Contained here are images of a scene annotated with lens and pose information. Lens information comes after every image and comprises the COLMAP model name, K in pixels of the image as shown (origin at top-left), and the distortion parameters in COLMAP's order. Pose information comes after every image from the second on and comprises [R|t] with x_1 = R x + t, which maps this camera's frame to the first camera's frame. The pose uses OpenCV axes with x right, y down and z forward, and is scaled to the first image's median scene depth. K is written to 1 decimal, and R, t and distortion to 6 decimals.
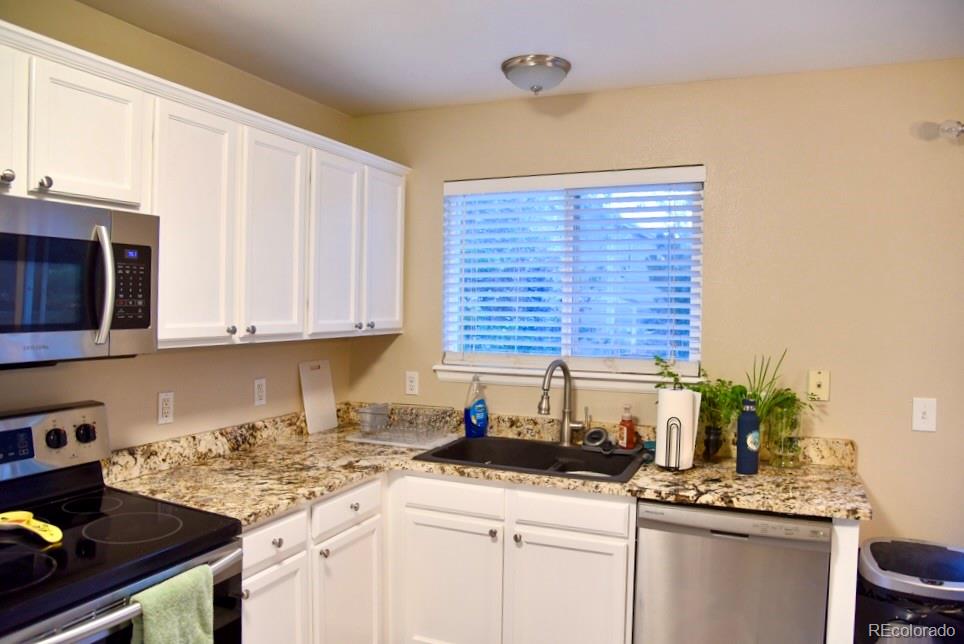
lens RADIAL K [[709.7, 0, 482.0], [0, 709.7, 322.0], [0, 0, 1]] dist [-0.003056, -0.000226]
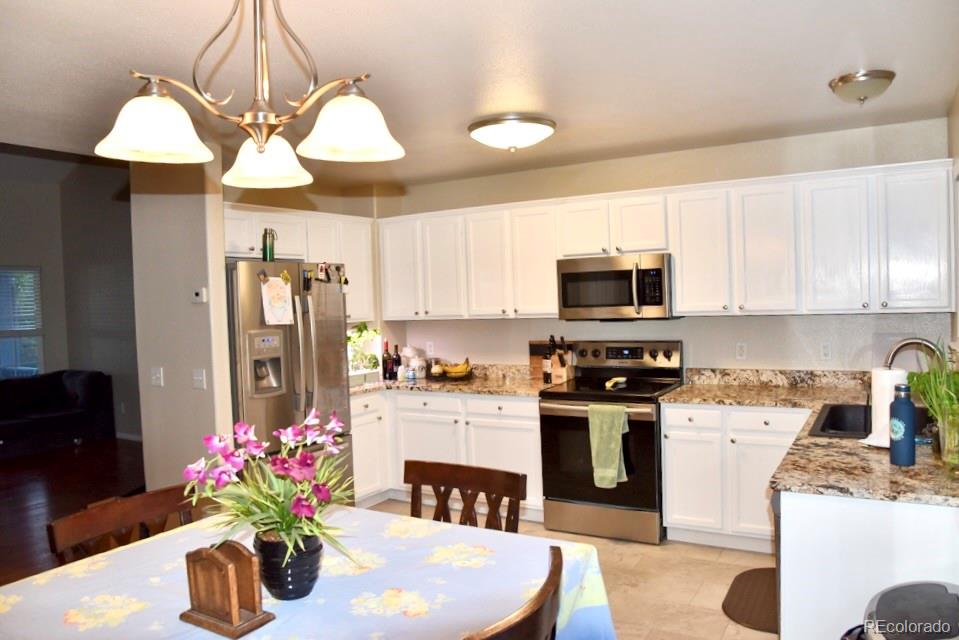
lens RADIAL K [[706.0, 0, 479.5], [0, 706.0, 320.0], [0, 0, 1]] dist [-0.003056, -0.000226]
pose [[-0.099031, 0.020187, -0.994880, 1.352458], [0.005584, 0.999790, 0.019731, 0.004794], [0.995069, -0.003601, -0.099122, 0.517523]]
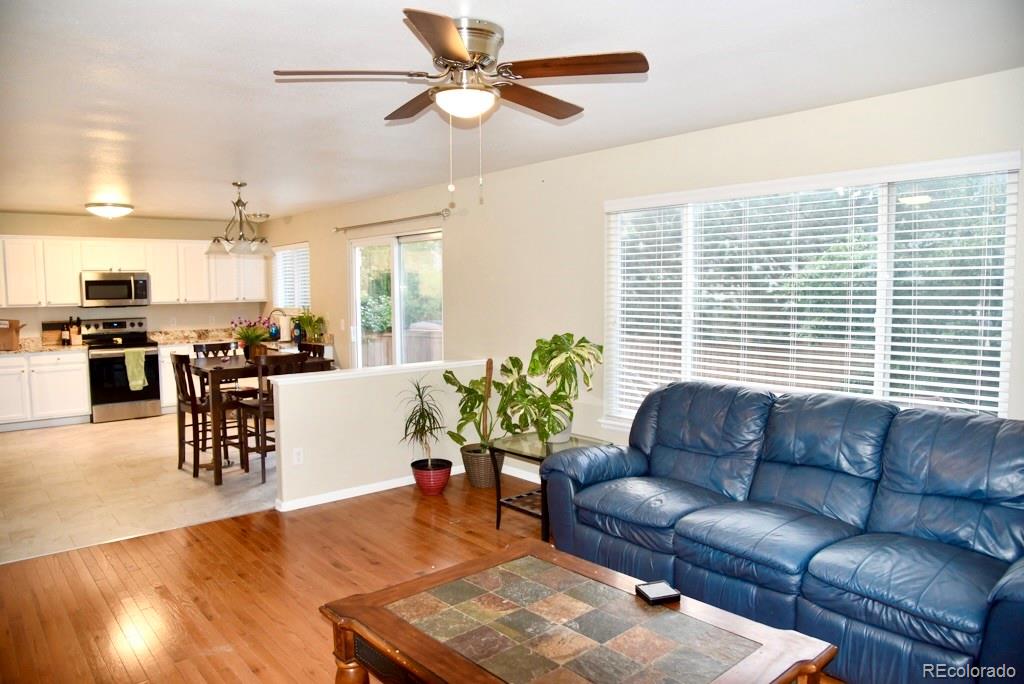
lens RADIAL K [[753.8, 0, 512.0], [0, 753.8, 342.0], [0, 0, 1]] dist [-0.003056, -0.000226]
pose [[0.883251, 0.014800, -0.468667, 2.822613], [0.011861, 0.998477, 0.053884, 0.037676], [0.468751, -0.053152, 0.881730, -1.546892]]
